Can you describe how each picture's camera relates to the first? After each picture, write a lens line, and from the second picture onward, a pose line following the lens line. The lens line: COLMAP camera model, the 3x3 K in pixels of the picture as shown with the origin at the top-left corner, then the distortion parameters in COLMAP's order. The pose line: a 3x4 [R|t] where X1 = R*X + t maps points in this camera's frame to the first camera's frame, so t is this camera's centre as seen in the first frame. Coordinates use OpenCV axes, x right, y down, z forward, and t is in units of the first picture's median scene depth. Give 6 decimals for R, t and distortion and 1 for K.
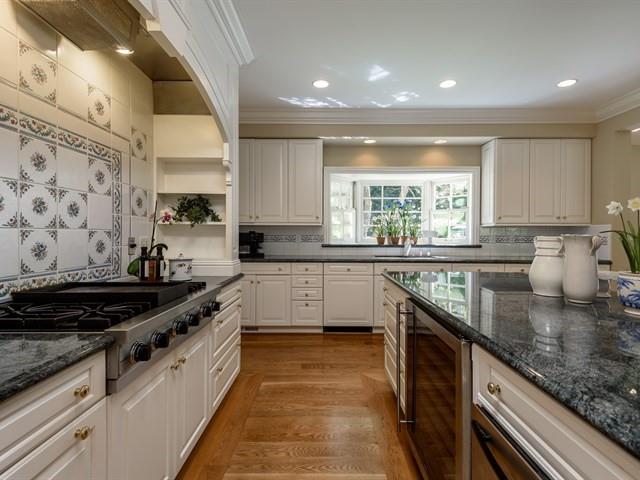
lens RADIAL K [[331.5, 0, 320.4], [0, 331.5, 239.3], [0, 0, 1]] dist [-0.000917, -0.000037]
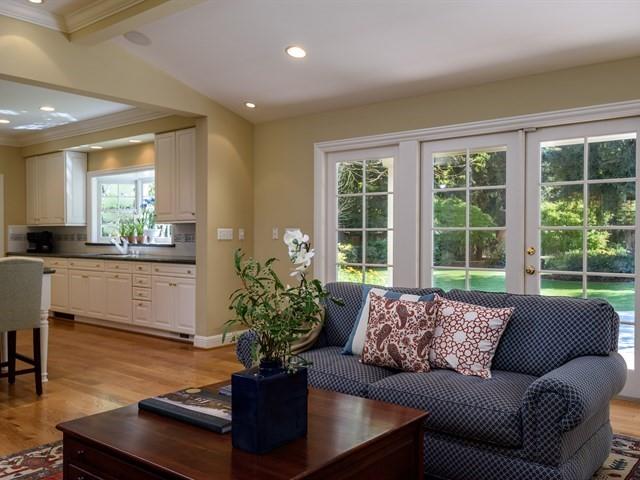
lens RADIAL K [[583.9, 0, 320.3], [0, 583.9, 240.2], [0, 0, 1]] dist [0.010085, 0.000000]
pose [[0.778937, 0.002494, -0.627097, 1.832973], [-0.002434, 0.999997, 0.000953, 0.003113], [0.627097, 0.000784, 0.778941, -0.027775]]
